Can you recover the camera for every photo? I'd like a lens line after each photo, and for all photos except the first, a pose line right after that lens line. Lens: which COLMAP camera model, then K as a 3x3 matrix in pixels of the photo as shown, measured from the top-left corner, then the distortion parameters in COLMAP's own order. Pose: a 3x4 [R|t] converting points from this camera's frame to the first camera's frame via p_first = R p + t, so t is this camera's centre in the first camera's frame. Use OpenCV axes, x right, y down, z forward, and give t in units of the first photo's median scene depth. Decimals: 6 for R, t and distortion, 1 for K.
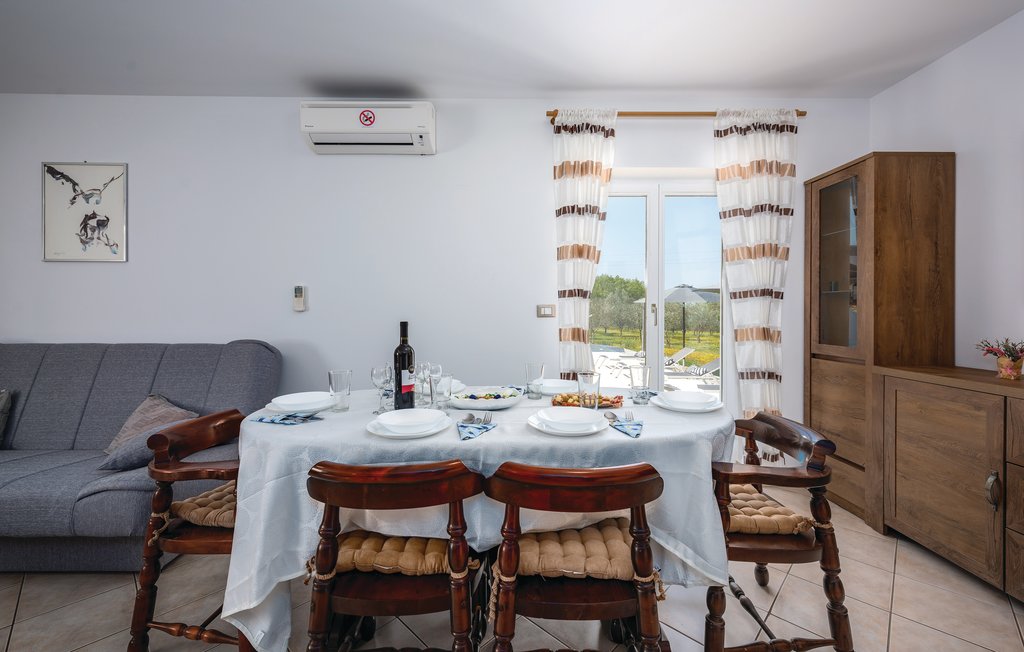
lens RADIAL K [[404.6, 0, 513.1], [0, 404.6, 316.0], [0, 0, 1]] dist [0.010169, -0.000393]
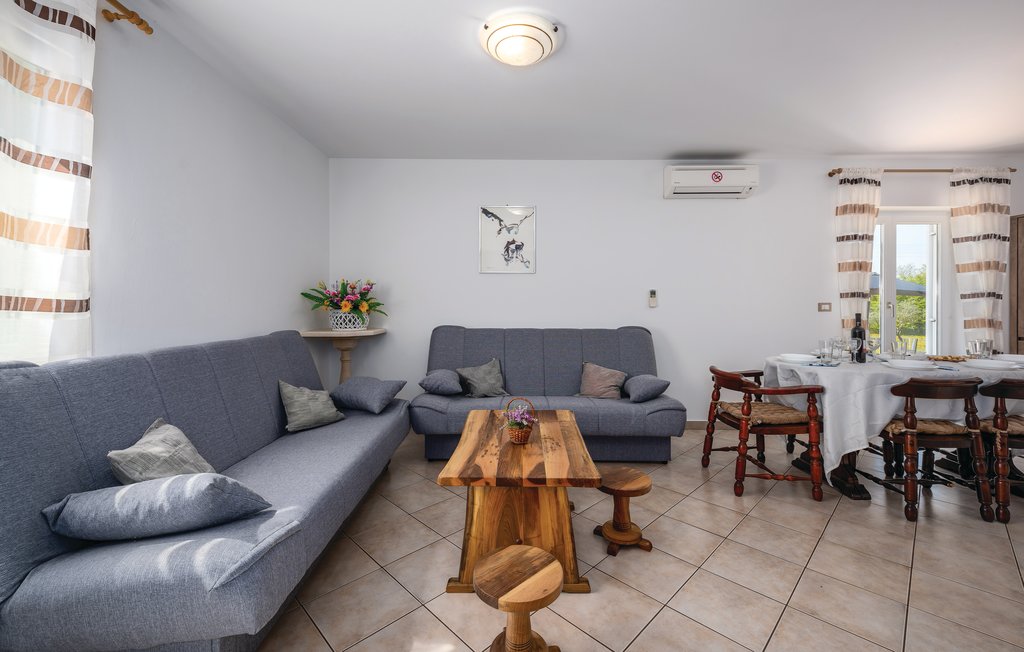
lens RADIAL K [[415.8, 0, 513.0], [0, 415.8, 309.6], [0, 0, 1]] dist [-0.000037, -0.000284]
pose [[0.999705, 0.001377, -0.024244, -1.030061], [-0.001446, 0.999995, -0.002810, 0.002373], [0.024240, 0.002844, 0.999702, -0.512960]]
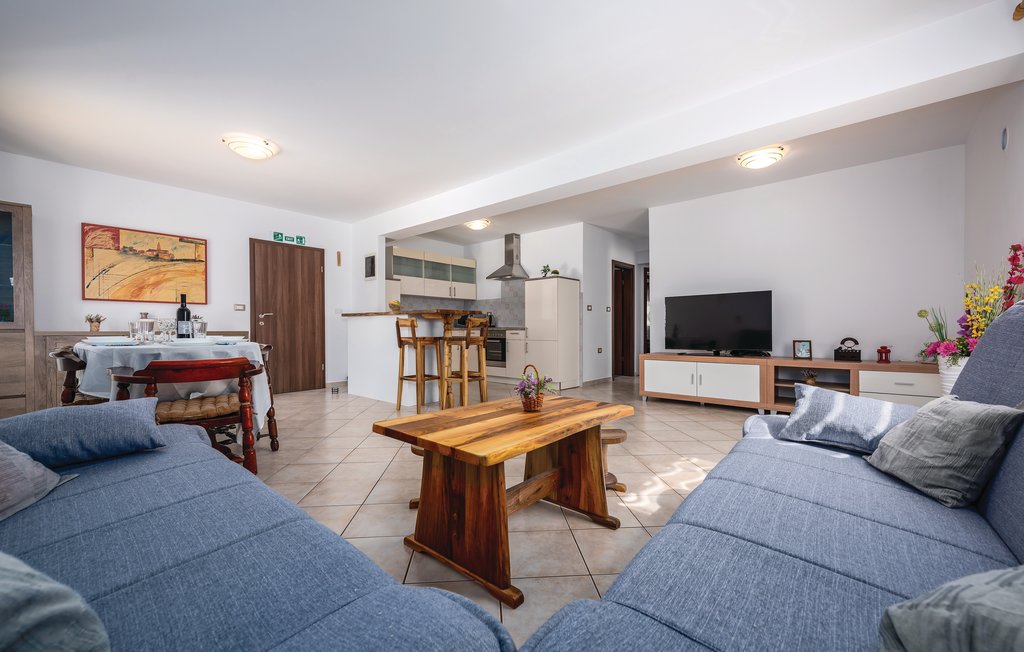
lens RADIAL K [[399.8, 0, 516.1], [0, 399.8, 321.6], [0, 0, 1]] dist [-0.000730, -0.000285]
pose [[-0.756076, 0.010864, 0.654394, -1.452752], [0.006731, 0.999938, -0.008823, 0.091285], [-0.654449, -0.002266, -0.756103, 0.799915]]
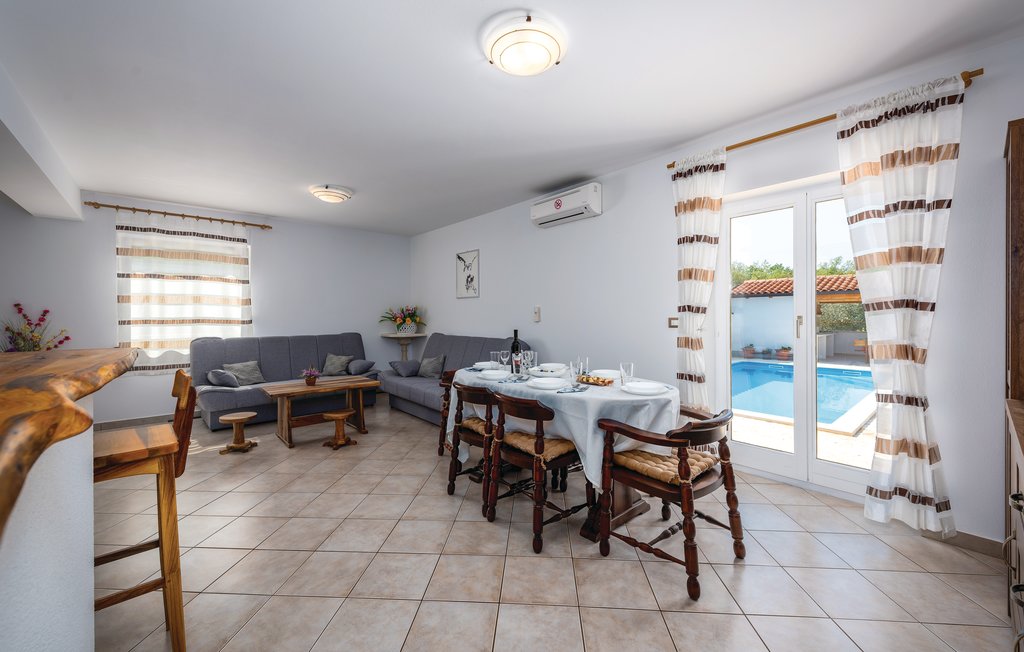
lens RADIAL K [[399.8, 0, 516.1], [0, 399.8, 321.6], [0, 0, 1]] dist [-0.000730, -0.000285]
pose [[0.652296, 0.005604, -0.757943, 0.724022], [-0.002917, 0.999984, 0.004883, -0.021010], [0.757959, -0.000974, 0.652302, -0.171402]]
